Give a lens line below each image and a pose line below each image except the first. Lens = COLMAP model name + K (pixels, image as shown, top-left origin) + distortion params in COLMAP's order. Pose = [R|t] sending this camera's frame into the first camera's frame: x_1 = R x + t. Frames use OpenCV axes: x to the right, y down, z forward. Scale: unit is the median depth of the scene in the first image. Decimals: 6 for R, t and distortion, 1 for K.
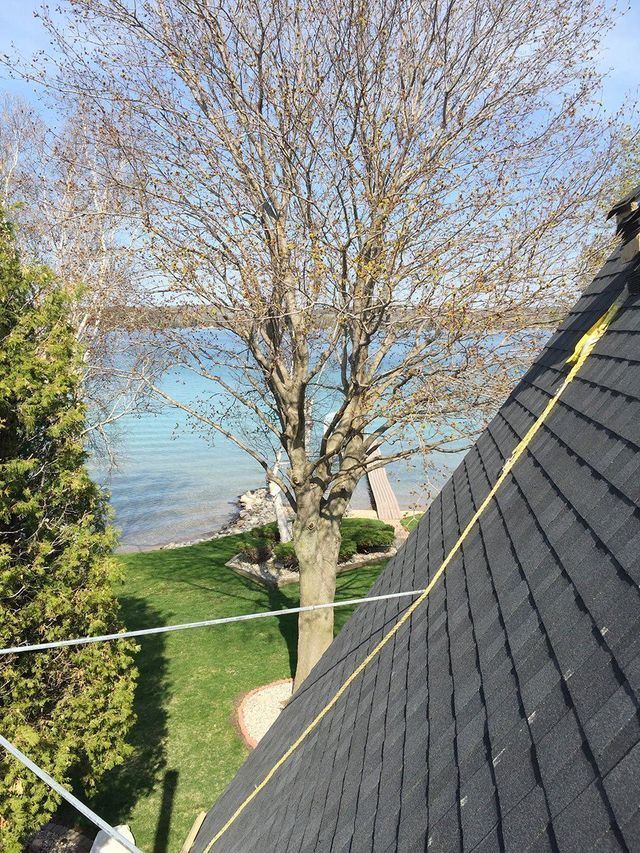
lens RADIAL K [[653.8, 0, 320.0], [0, 653.8, 426.5], [0, 0, 1]] dist [0.054848, -0.000061]
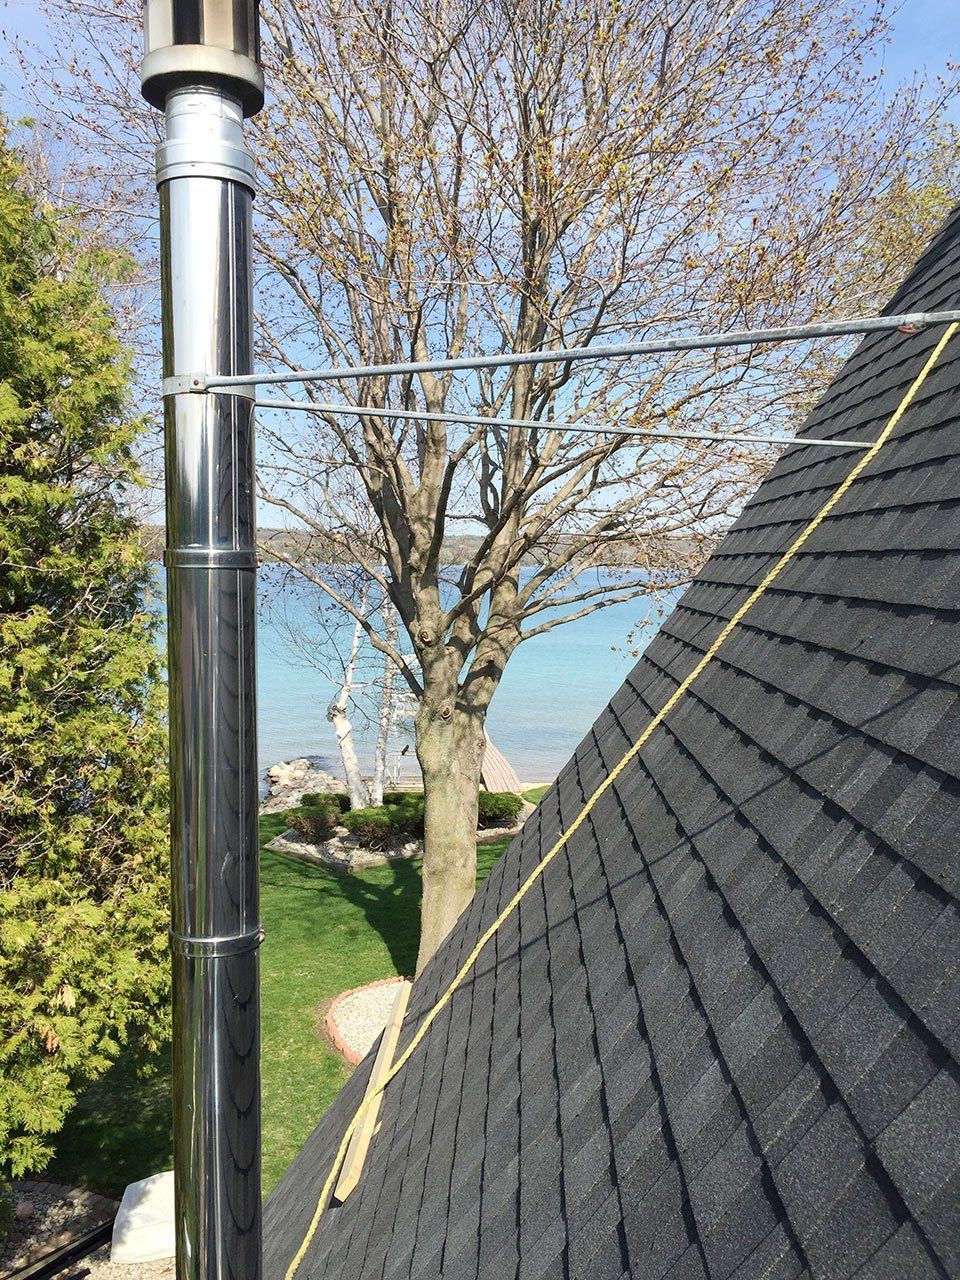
lens RADIAL K [[982.5, 0, 480.0], [0, 982.5, 640.0], [0, 0, 1]] dist [0.033396, -0.000372]
pose [[0.992177, -0.004176, 0.124770, -0.120208], [0.012828, 0.997561, -0.068618, 0.176425], [-0.124179, 0.069682, 0.989810, 0.039448]]
